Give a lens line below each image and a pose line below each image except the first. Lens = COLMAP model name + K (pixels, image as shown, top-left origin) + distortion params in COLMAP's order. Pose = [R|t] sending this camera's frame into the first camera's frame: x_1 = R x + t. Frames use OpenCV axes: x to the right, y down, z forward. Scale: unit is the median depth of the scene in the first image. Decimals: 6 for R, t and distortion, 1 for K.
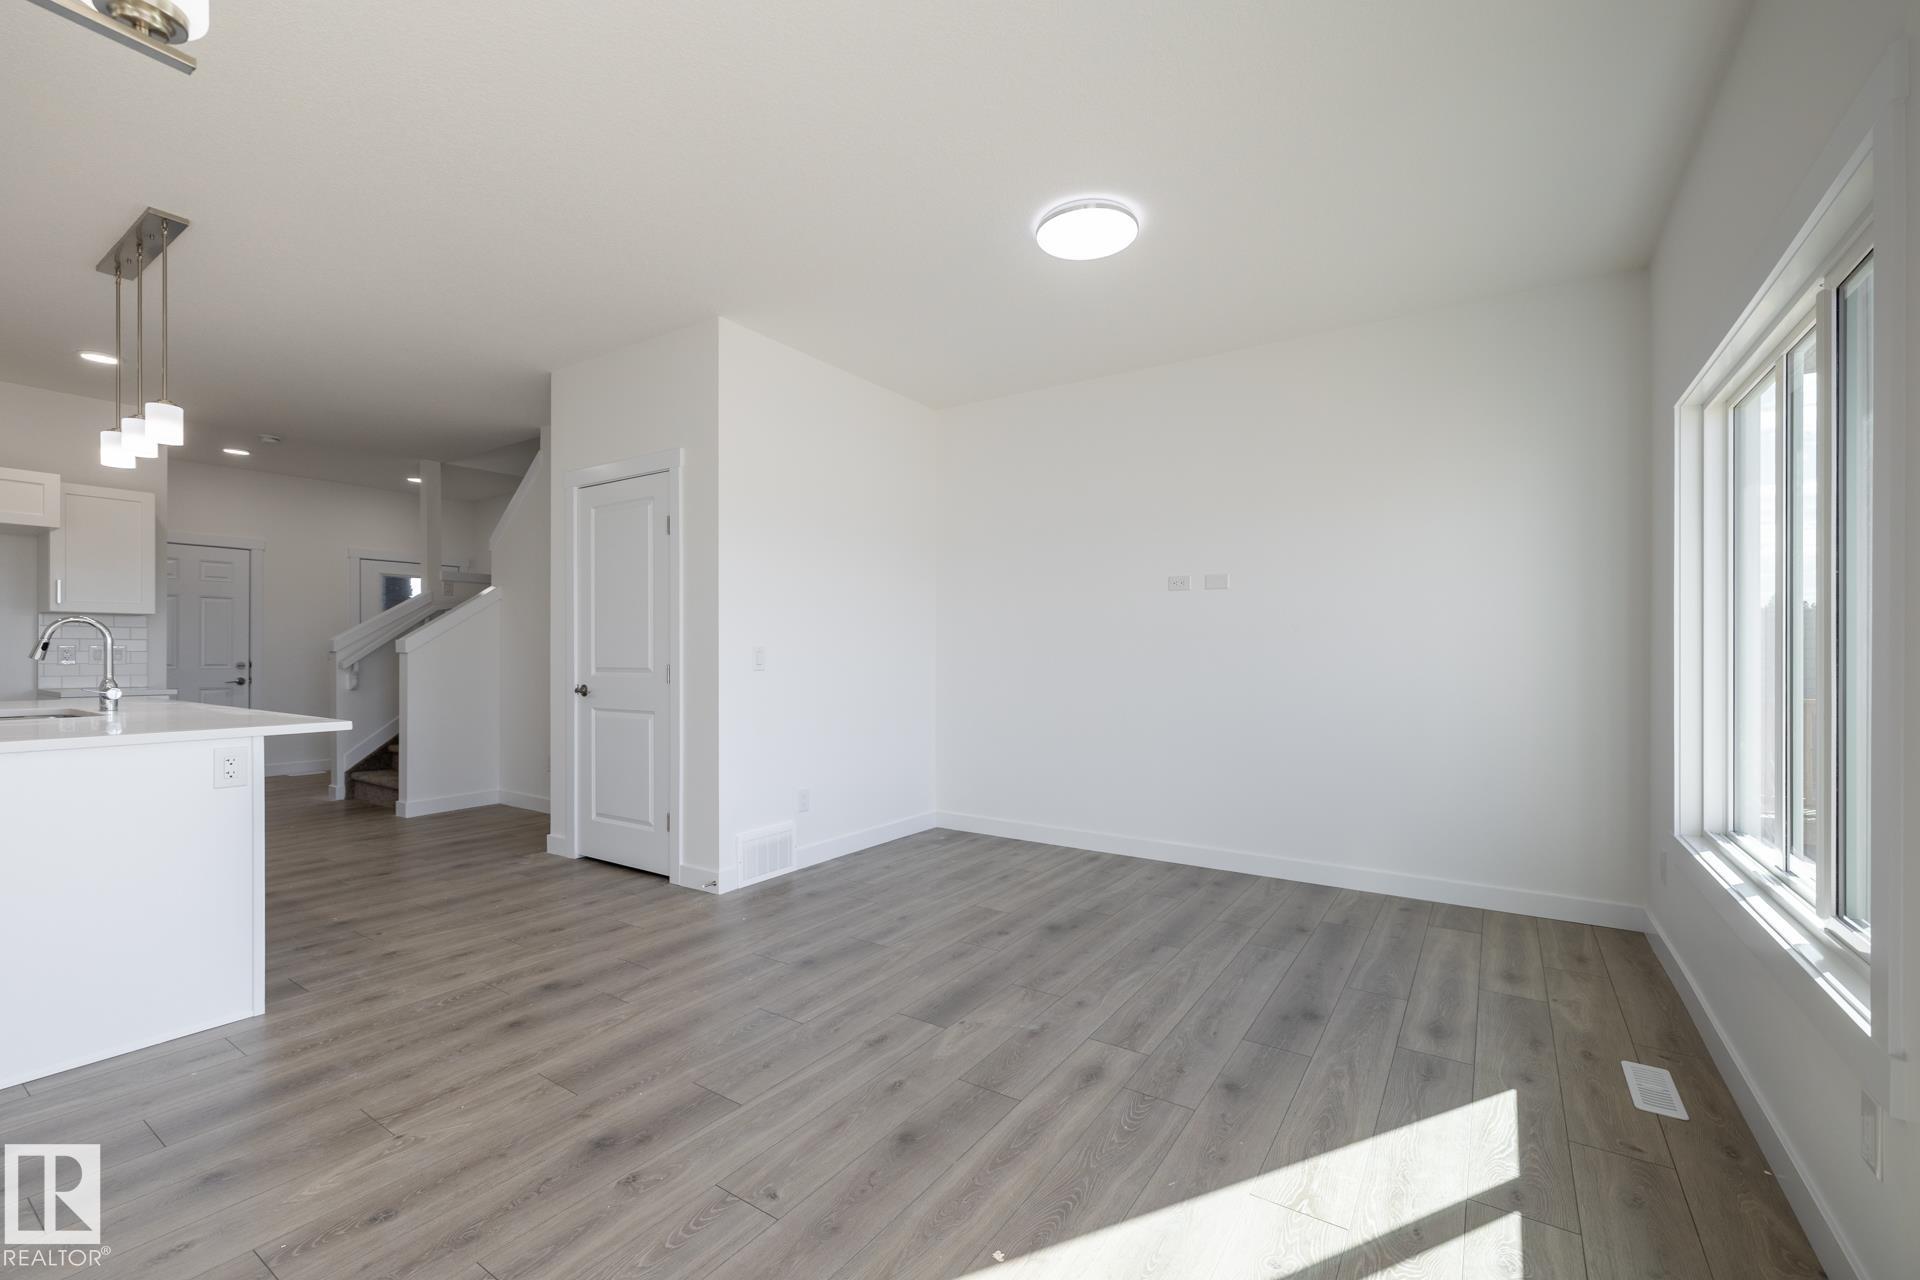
lens RADIAL K [[814.6, 0, 953.4], [0, 814.6, 670.8], [0, 0, 1]] dist [-0.001575, -0.000816]
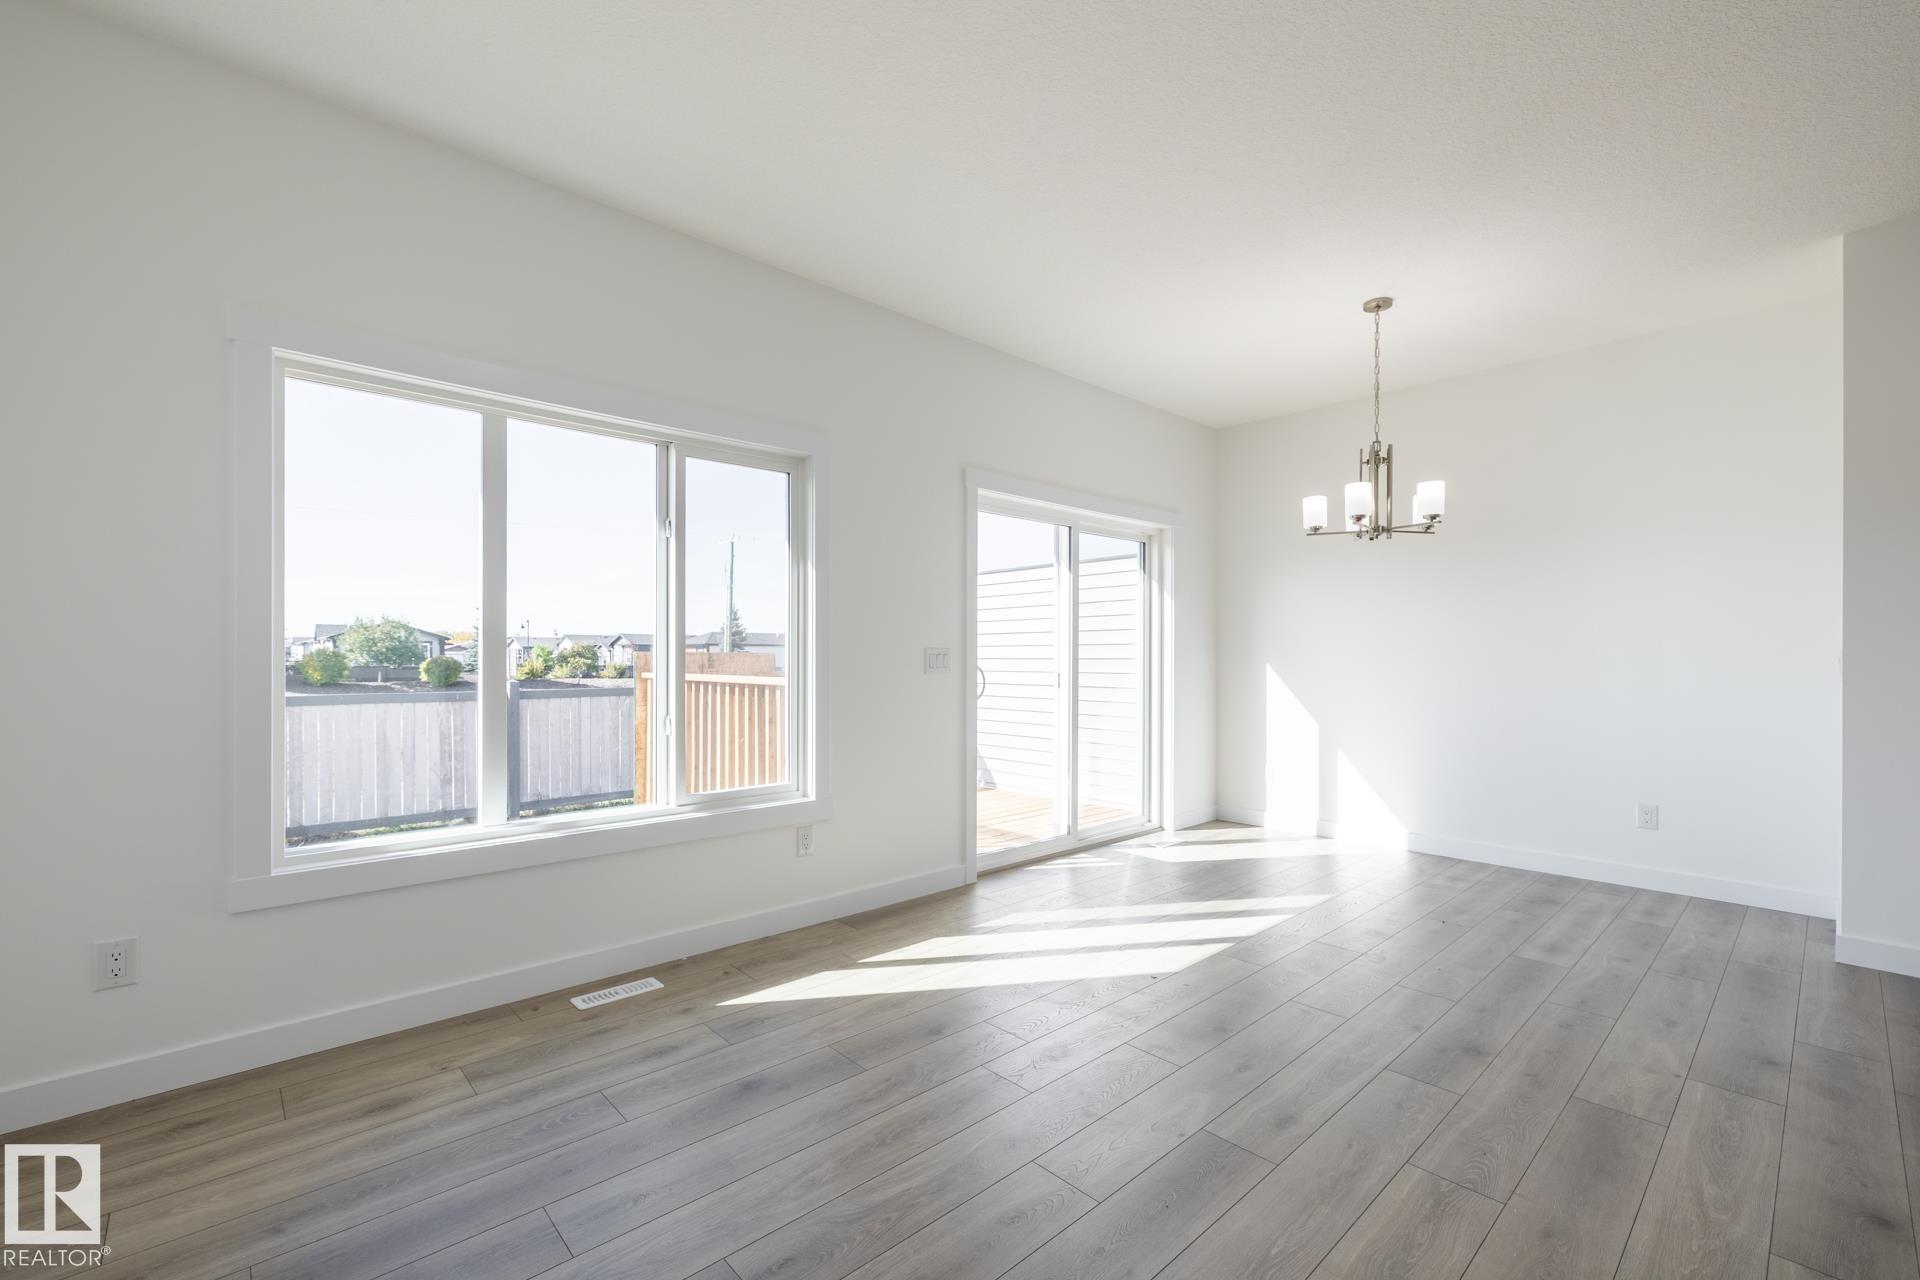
lens RADIAL K [[814.6, 0, 959.6], [0, 814.6, 673.2], [0, 0, 1]] dist [-0.001575, -0.000816]
pose [[-0.973735, -0.010453, 0.227445, 0.029933], [-0.000896, 0.999114, 0.042084, -0.024547], [-0.227683, 0.040774, -0.972881, 1.203636]]
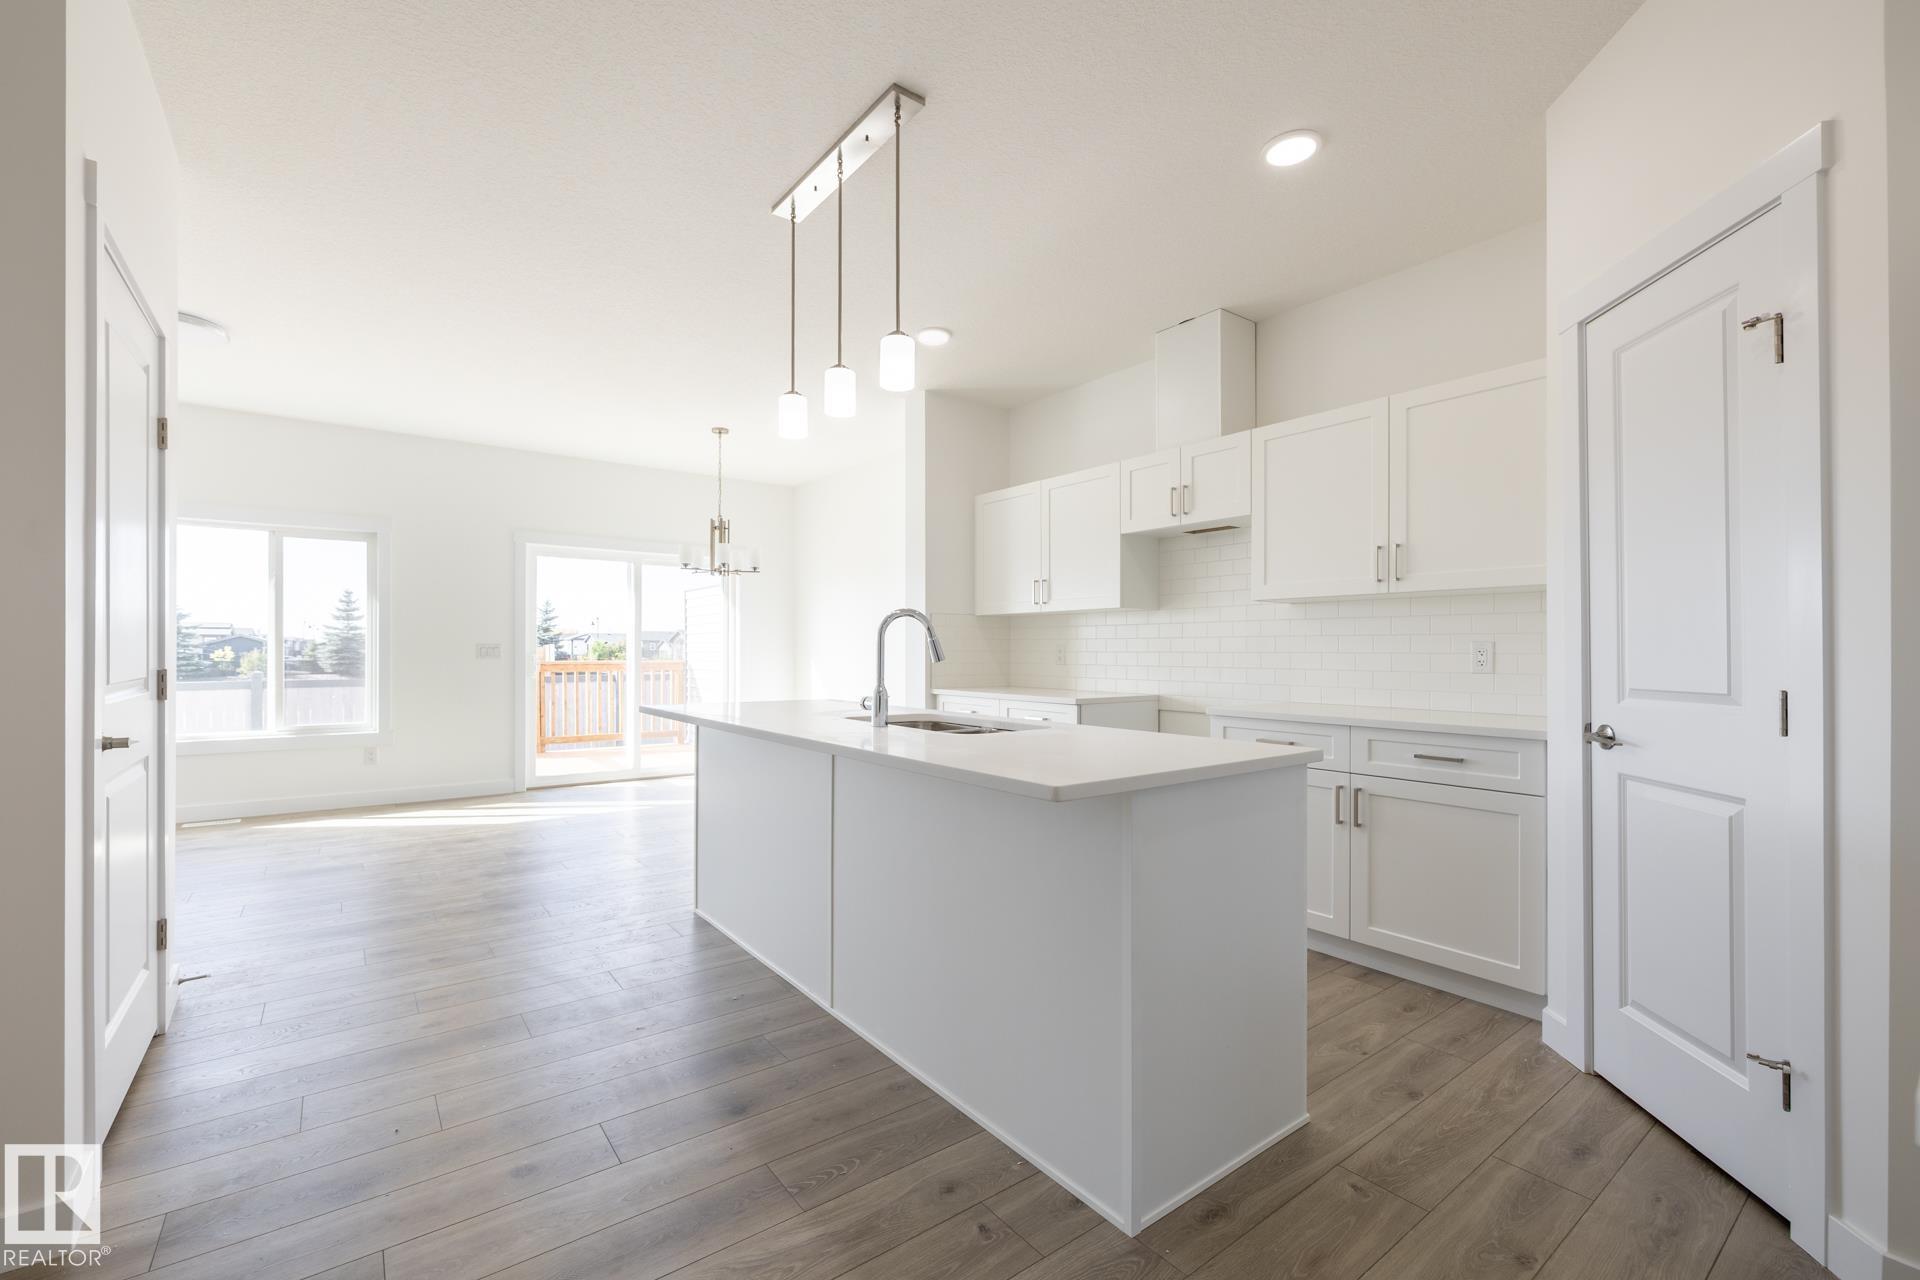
lens RADIAL K [[814.6, 0, 965.5], [0, 814.6, 662.4], [0, 0, 1]] dist [-0.001575, -0.000816]
pose [[-0.946202, -0.011720, 0.323365, -1.170043], [0.000239, 0.999318, 0.036921, -0.036319], [-0.323577, 0.035012, -0.945554, 1.465749]]
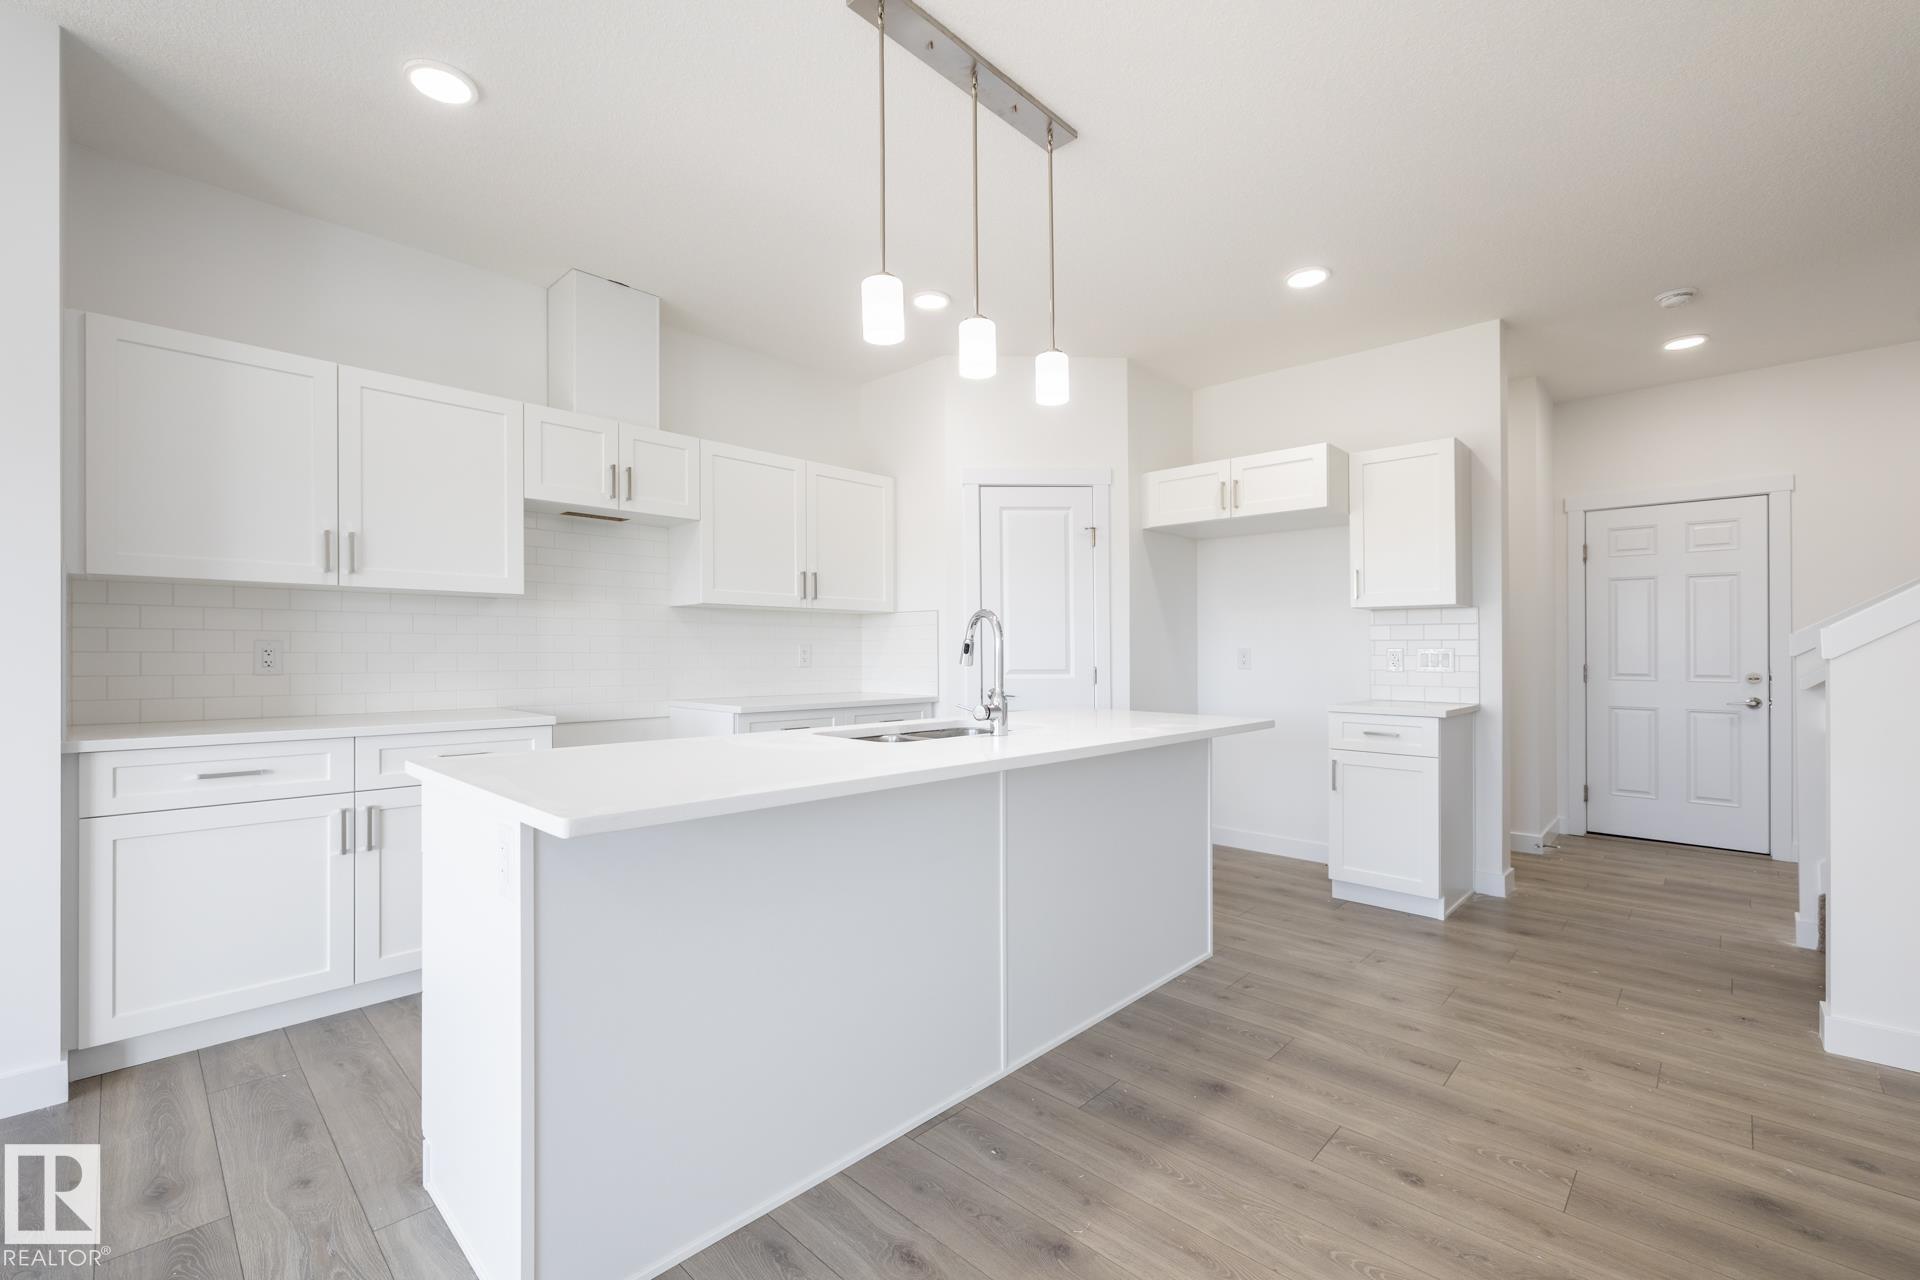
lens RADIAL K [[814.6, 0, 952.1], [0, 814.6, 643.5], [0, 0, 1]] dist [-0.001575, -0.000816]
pose [[-0.175241, -0.015337, -0.984406, -0.260488], [-0.025254, 0.999620, -0.011079, -0.020824], [0.984202, 0.022919, -0.175562, 0.926745]]
